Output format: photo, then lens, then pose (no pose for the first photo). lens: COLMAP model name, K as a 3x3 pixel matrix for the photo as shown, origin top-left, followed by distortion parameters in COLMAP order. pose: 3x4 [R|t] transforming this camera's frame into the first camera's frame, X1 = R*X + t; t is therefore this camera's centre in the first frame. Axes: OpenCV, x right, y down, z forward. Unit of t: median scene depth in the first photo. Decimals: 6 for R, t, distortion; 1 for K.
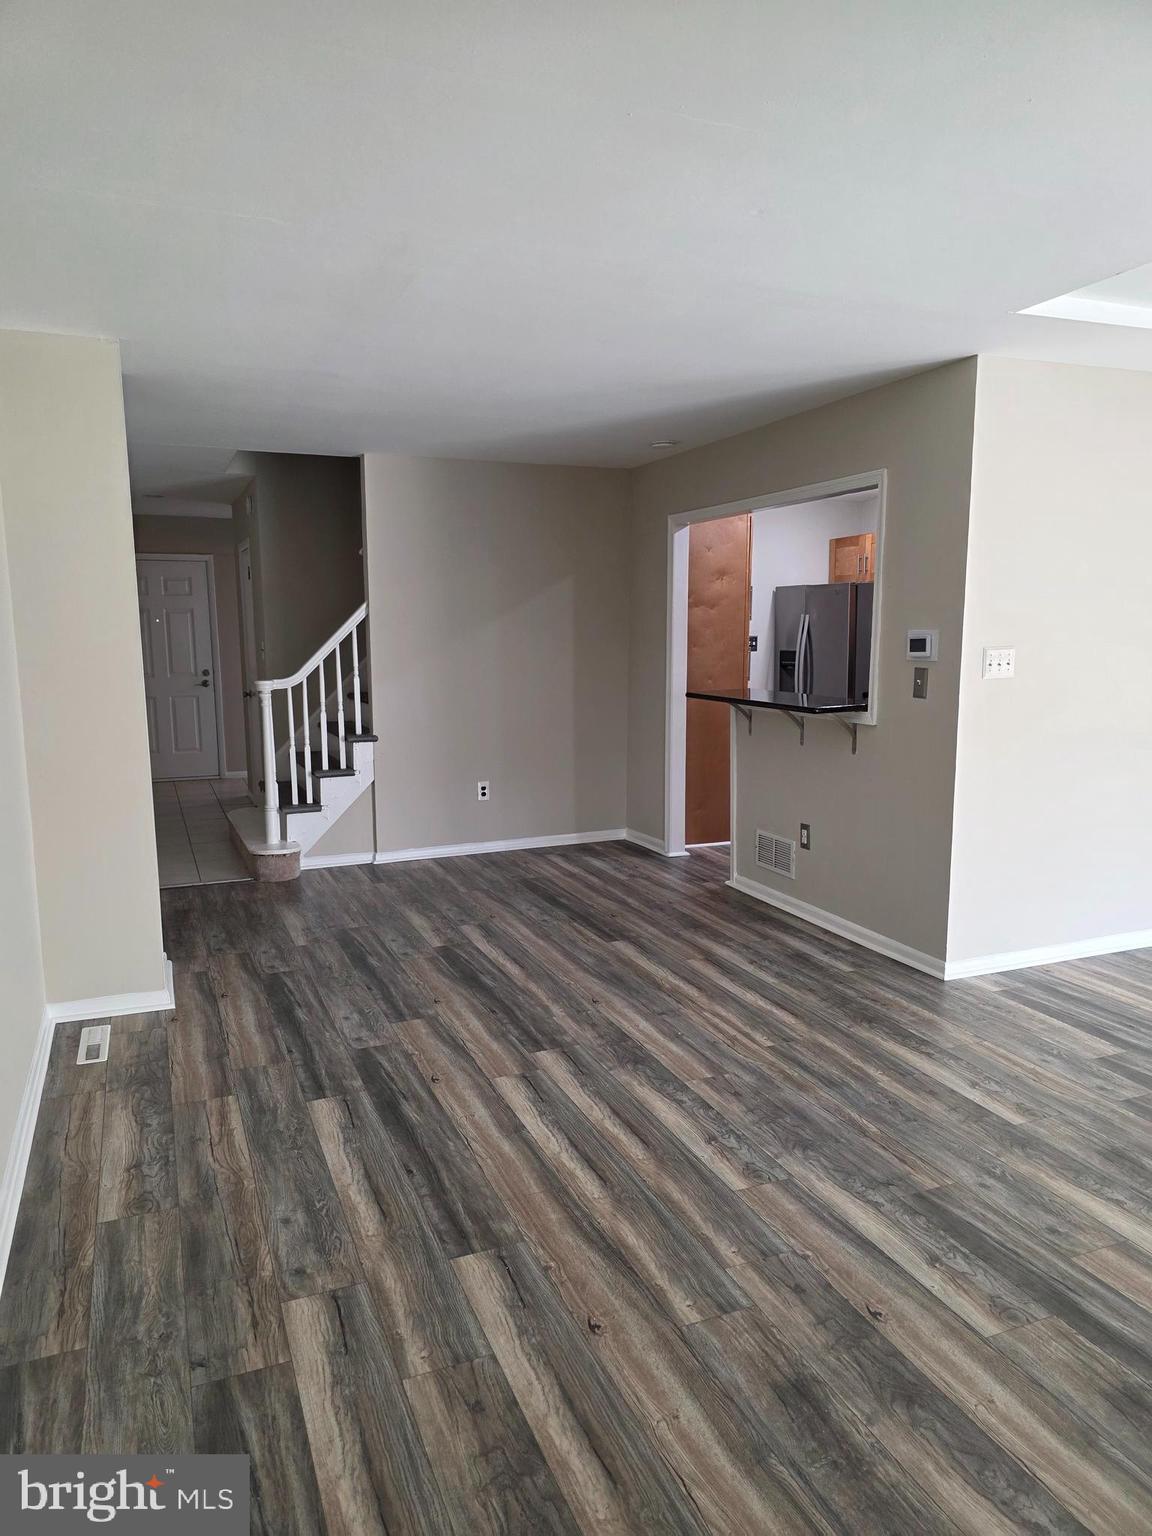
lens RADIAL K [[1033.0, 0, 579.7], [0, 1033.0, 774.1], [0, 0, 1]] dist [0.073226, -0.059880]
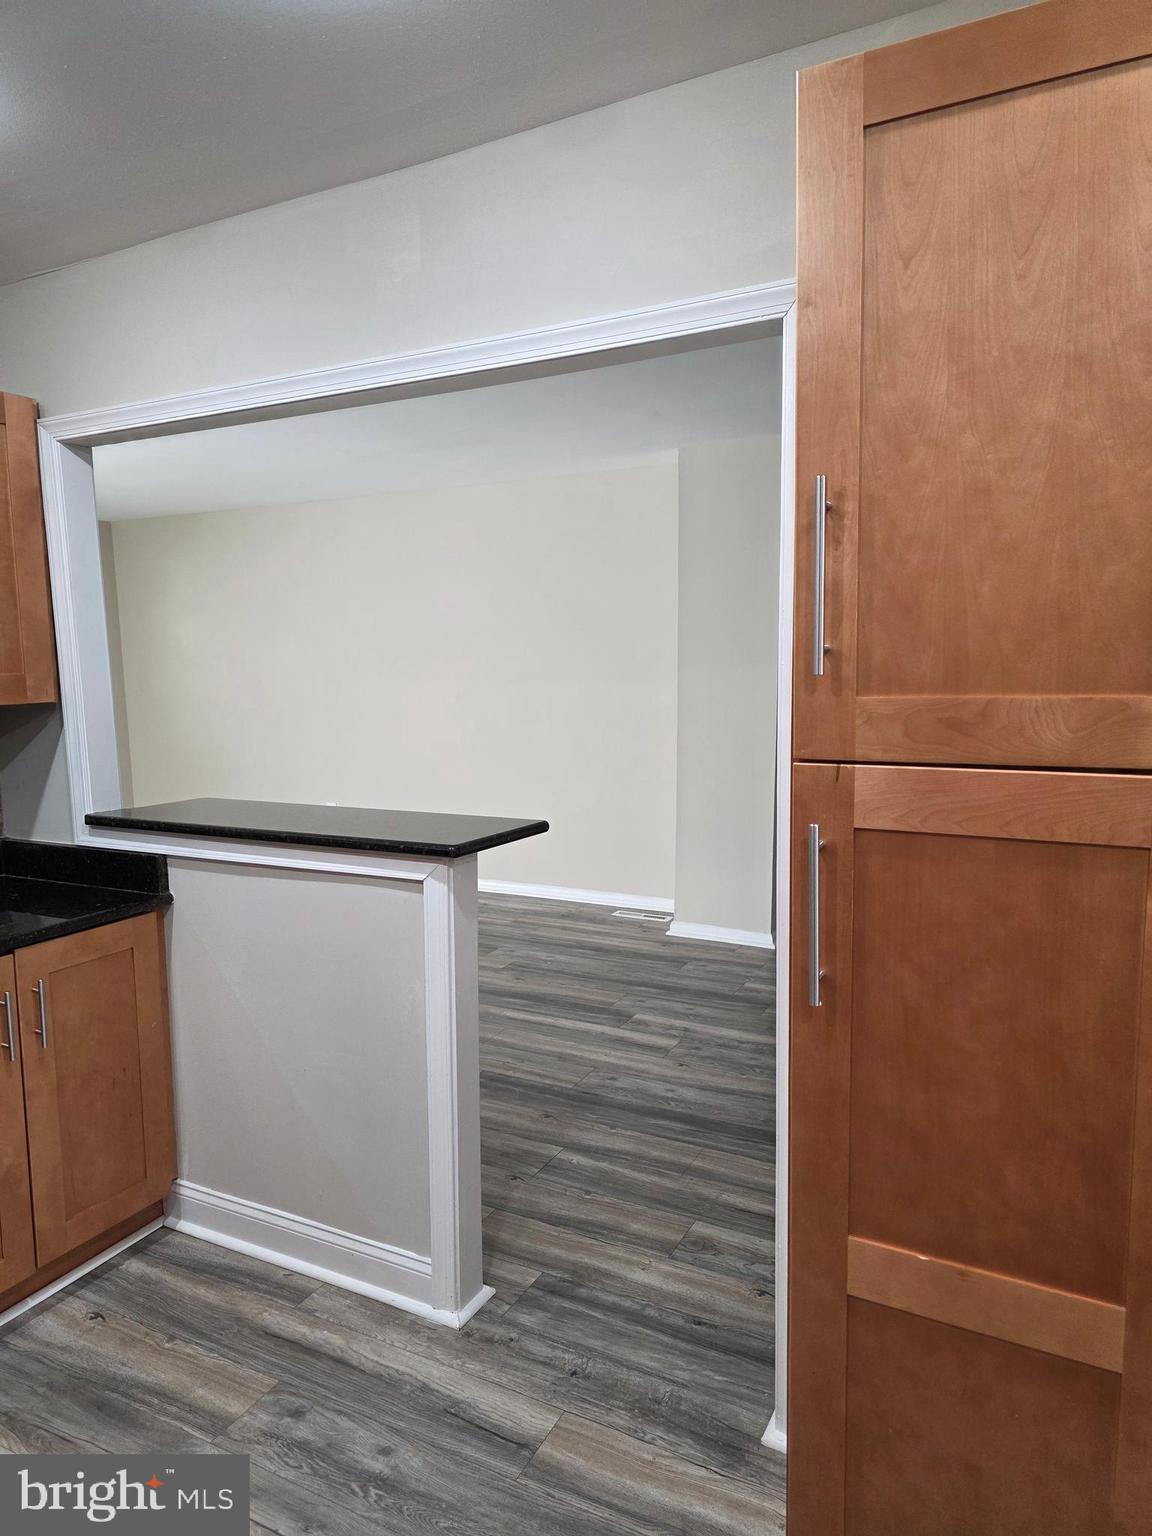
lens RADIAL K [[1033.0, 0, 579.7], [0, 1033.0, 774.1], [0, 0, 1]] dist [0.073226, -0.059880]
pose [[-0.773177, 0.098883, -0.626434, 0.679202], [-0.071828, 0.967760, 0.241416, -0.382738], [0.630110, 0.231653, -0.741147, 2.436759]]
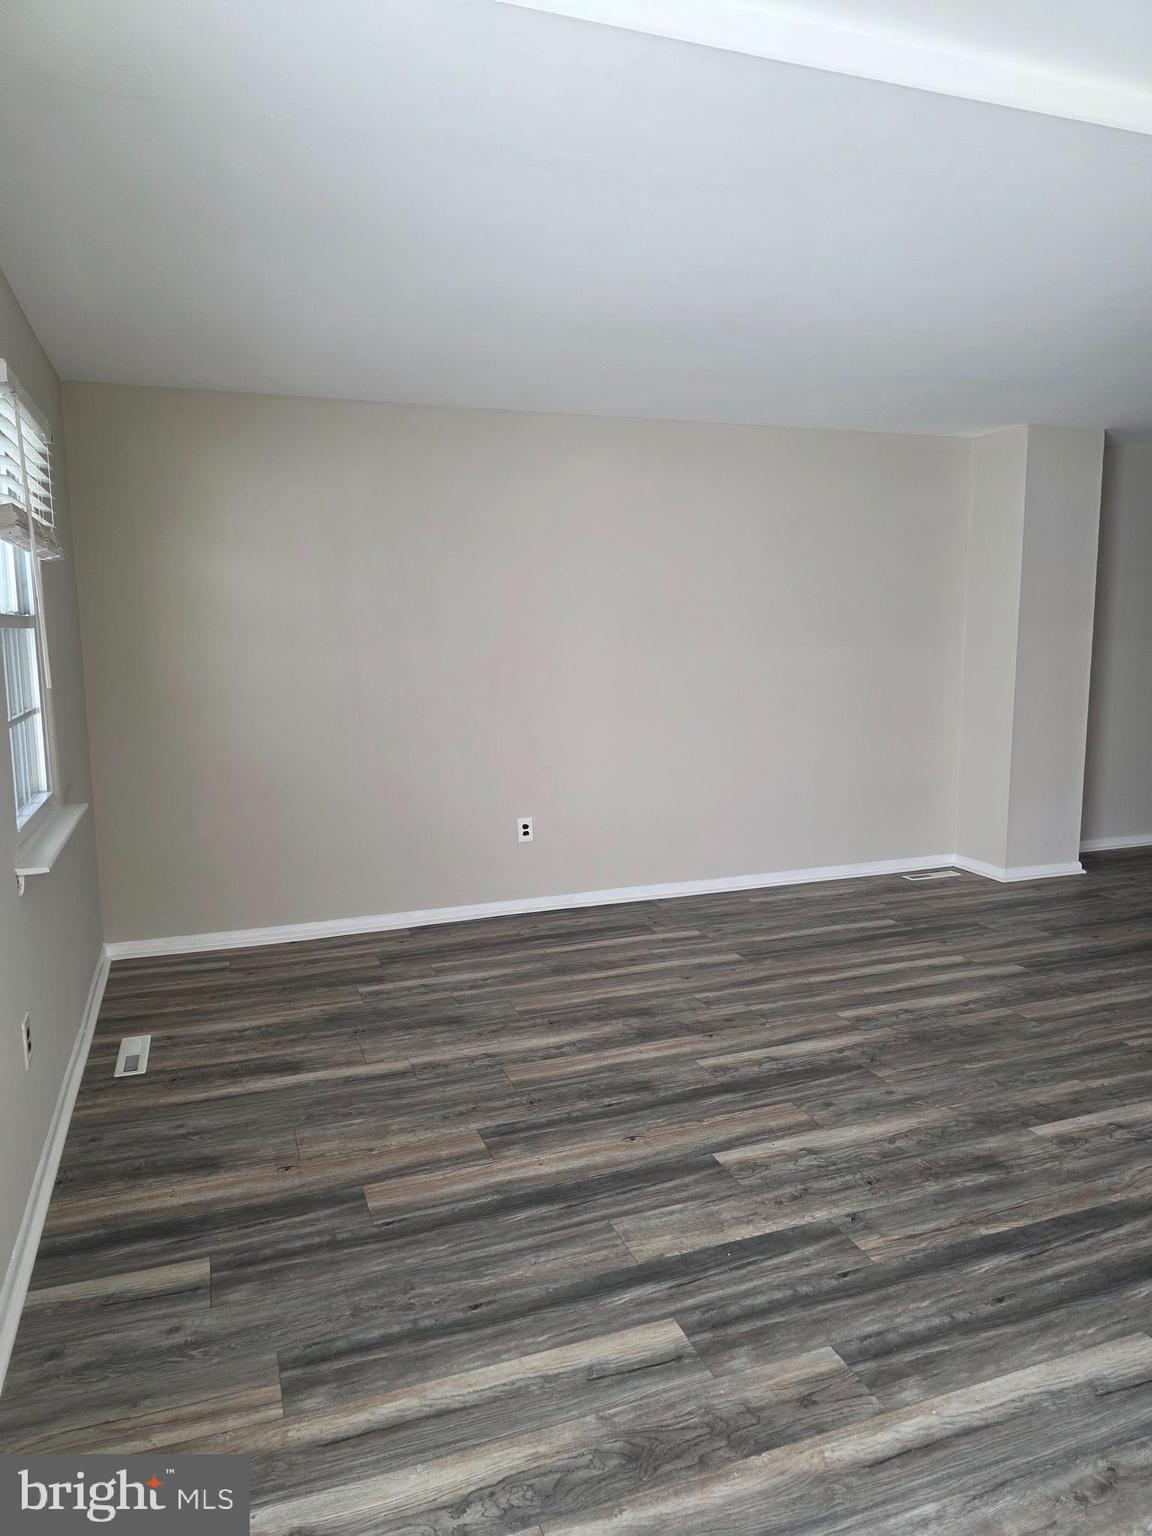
lens RADIAL K [[1033.0, 0, 579.7], [0, 1033.0, 774.1], [0, 0, 1]] dist [0.073226, -0.059880]
pose [[-0.036190, 0.148111, -0.988308, 1.335442], [-0.131874, 0.979600, 0.151635, -0.081103], [0.990606, 0.135819, -0.015919, 0.553293]]
